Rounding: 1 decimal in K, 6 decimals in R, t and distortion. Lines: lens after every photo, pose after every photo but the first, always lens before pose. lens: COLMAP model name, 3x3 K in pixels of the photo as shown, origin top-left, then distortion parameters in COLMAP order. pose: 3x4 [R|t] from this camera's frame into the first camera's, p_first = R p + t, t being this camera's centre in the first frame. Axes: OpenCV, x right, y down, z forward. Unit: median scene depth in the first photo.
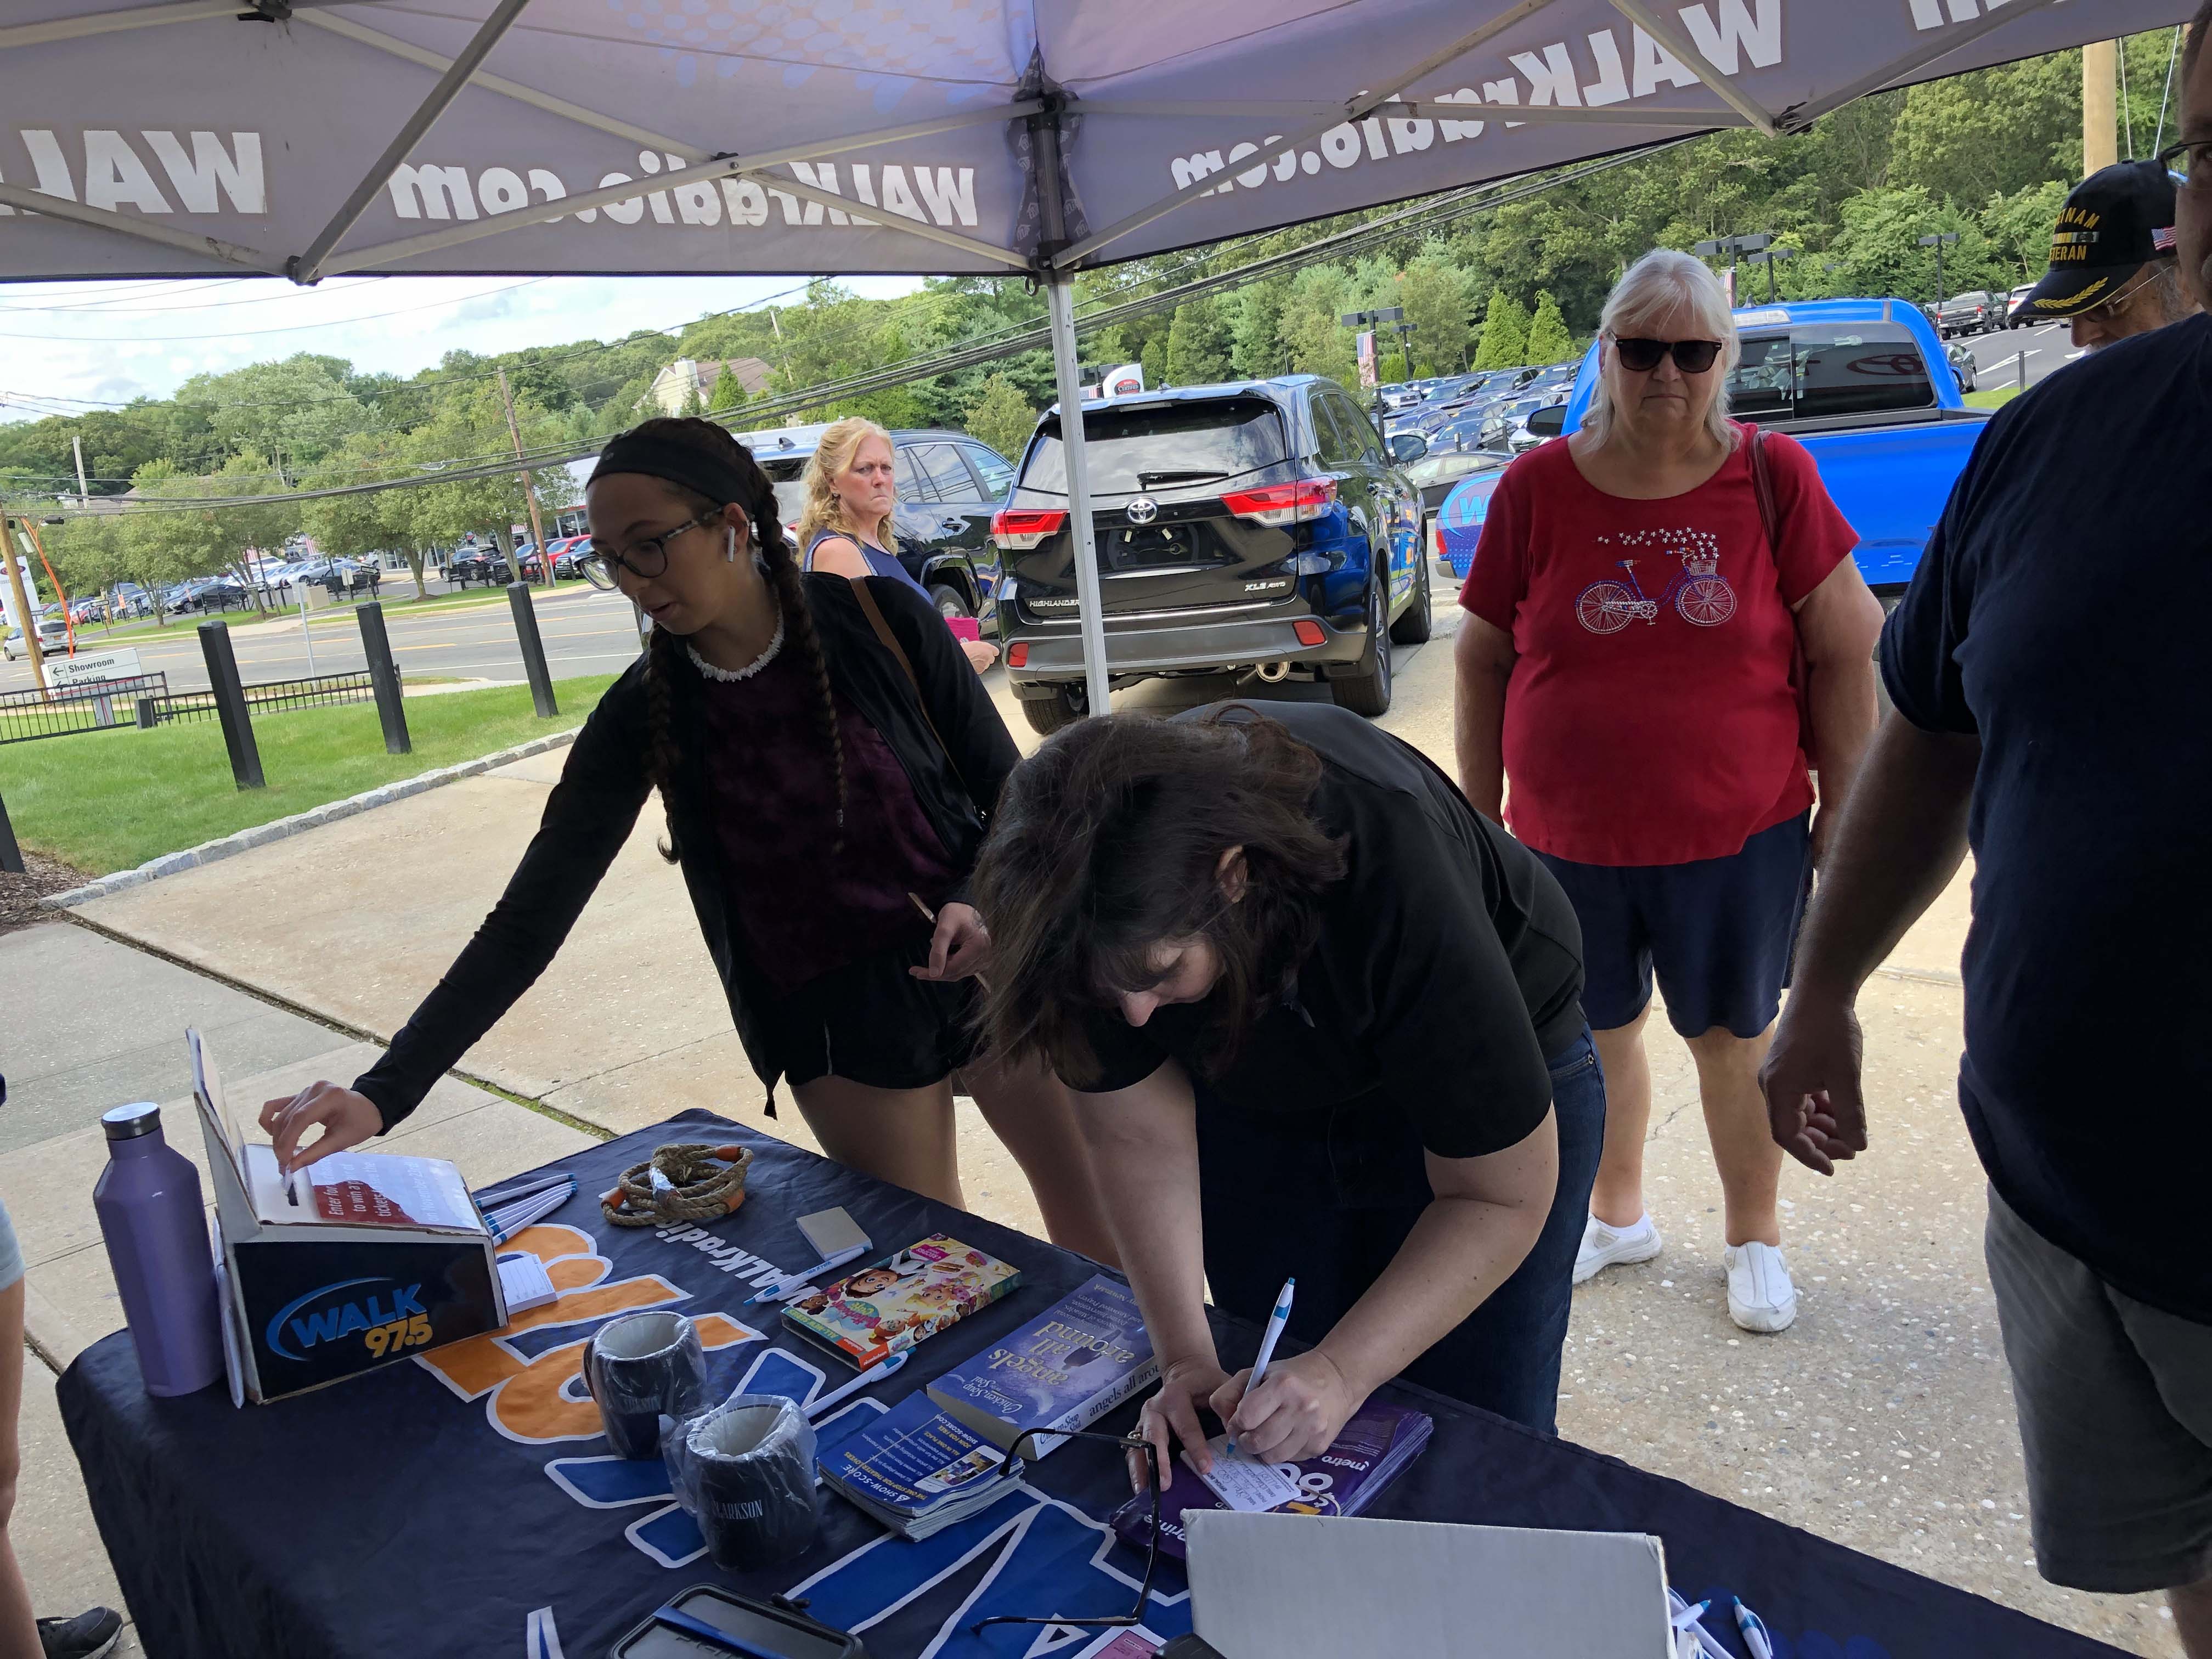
lens RADIAL K [[1812.1, 0, 1136.1], [0, 1812.1, 818.9], [0, 0, 1]] dist [0.039075, -0.029567]
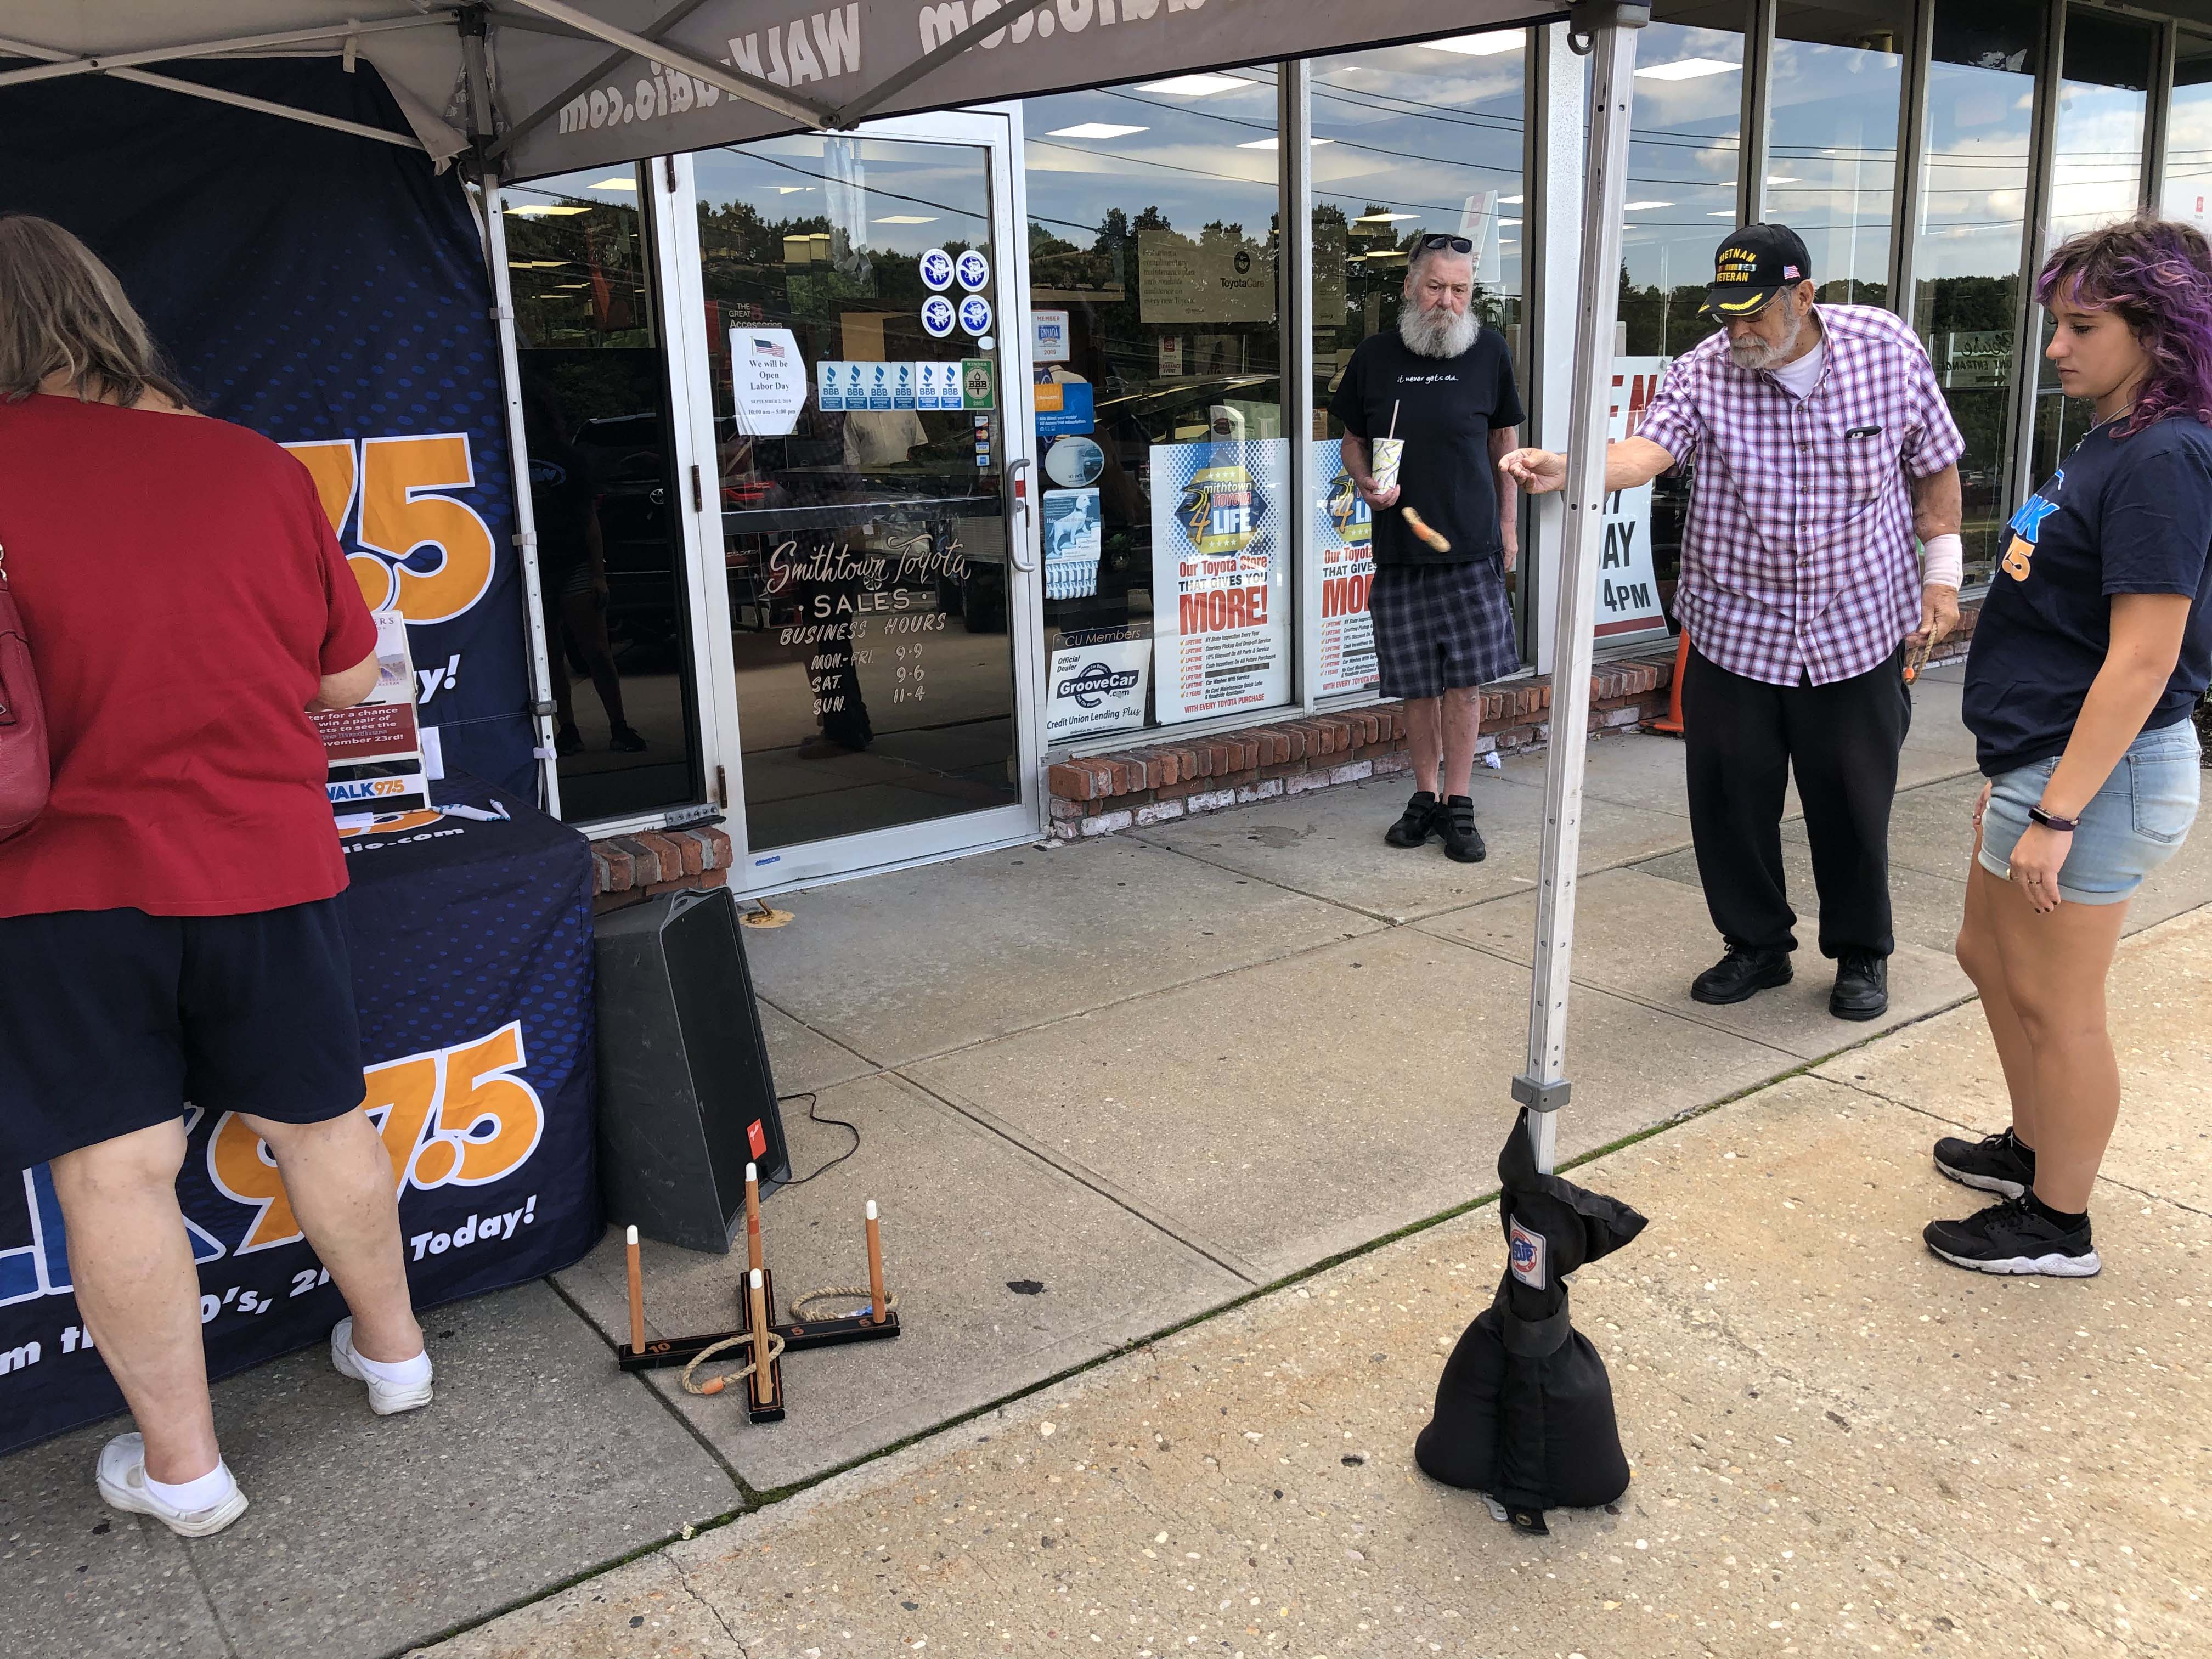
lens RADIAL K [[1812.1, 0, 1096.0], [0, 1812.1, 830.4], [0, 0, 1]] dist [0.039075, -0.029567]
pose [[-0.132987, 0.358060, -0.924179, 0.431963], [-0.195971, 0.904552, 0.378656, -0.193637], [0.971550, 0.231468, -0.050124, 0.708512]]
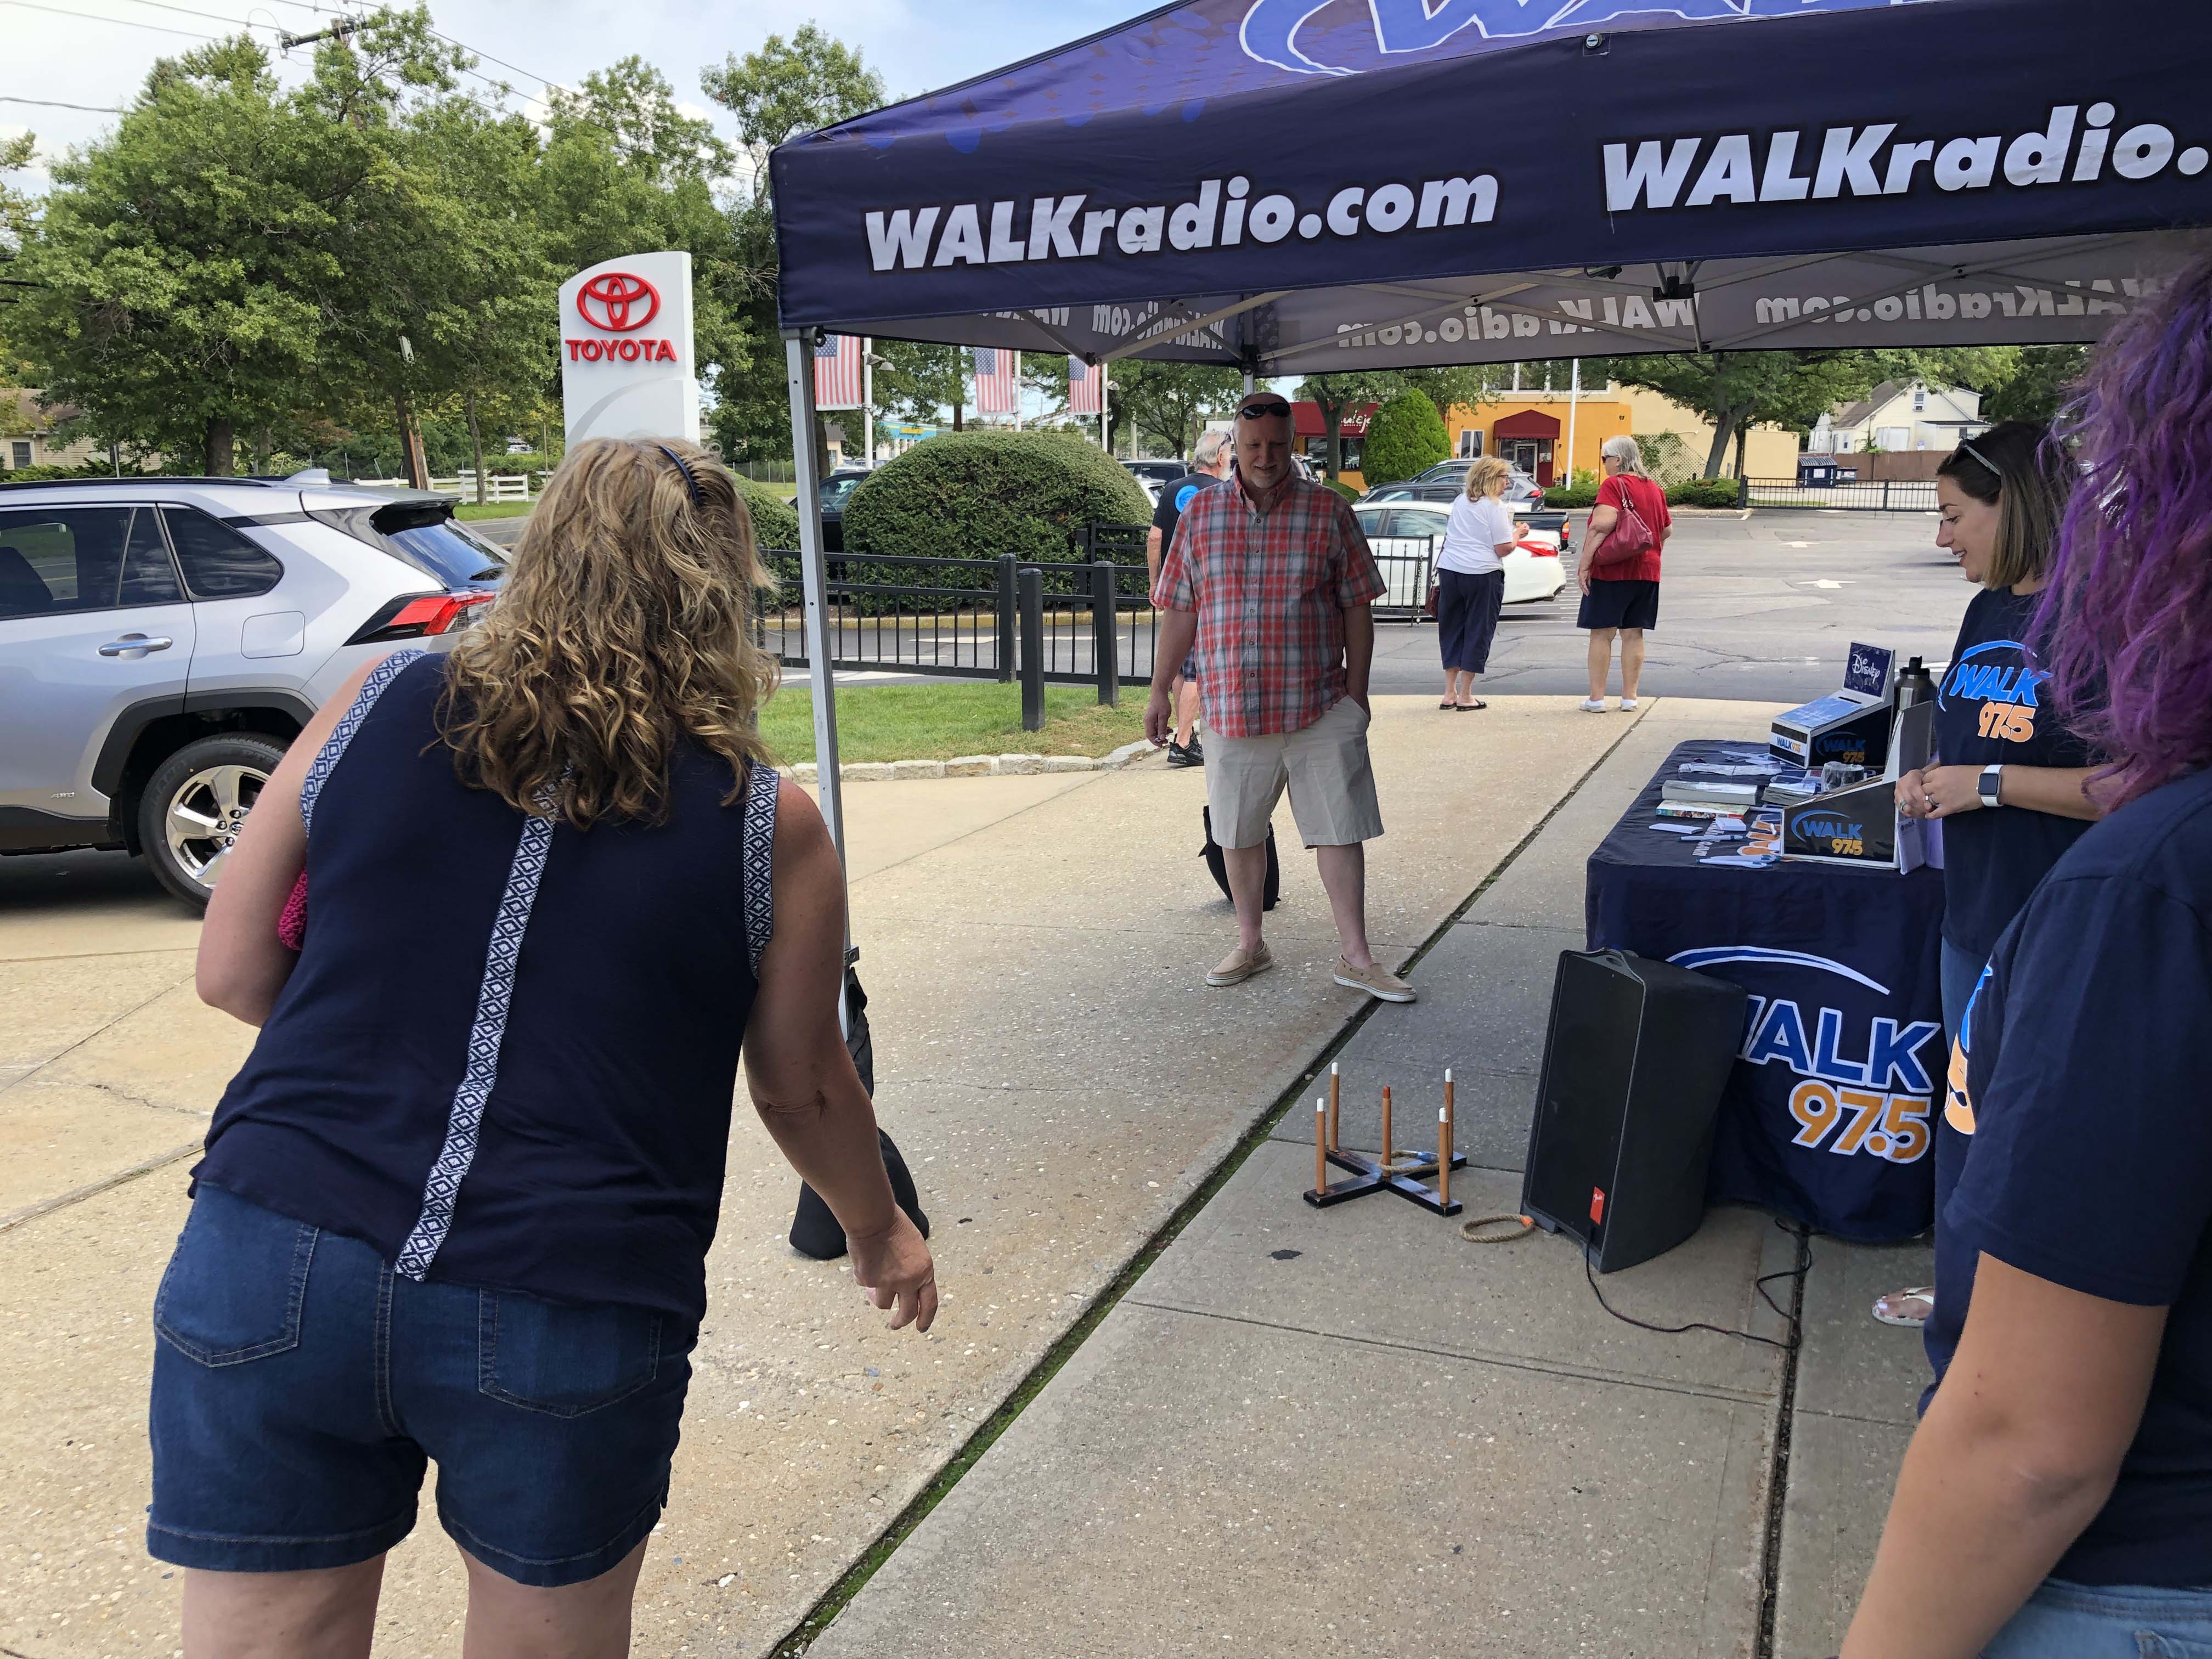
lens RADIAL K [[1812.1, 0, 1115.5], [0, 1812.1, 835.0], [0, 0, 1]] dist [0.039075, -0.029567]
pose [[-0.382462, -0.058633, 0.922109, -0.783651], [0.270562, 0.947132, 0.172445, -0.124782], [-0.883470, 0.315441, -0.346378, 0.967763]]
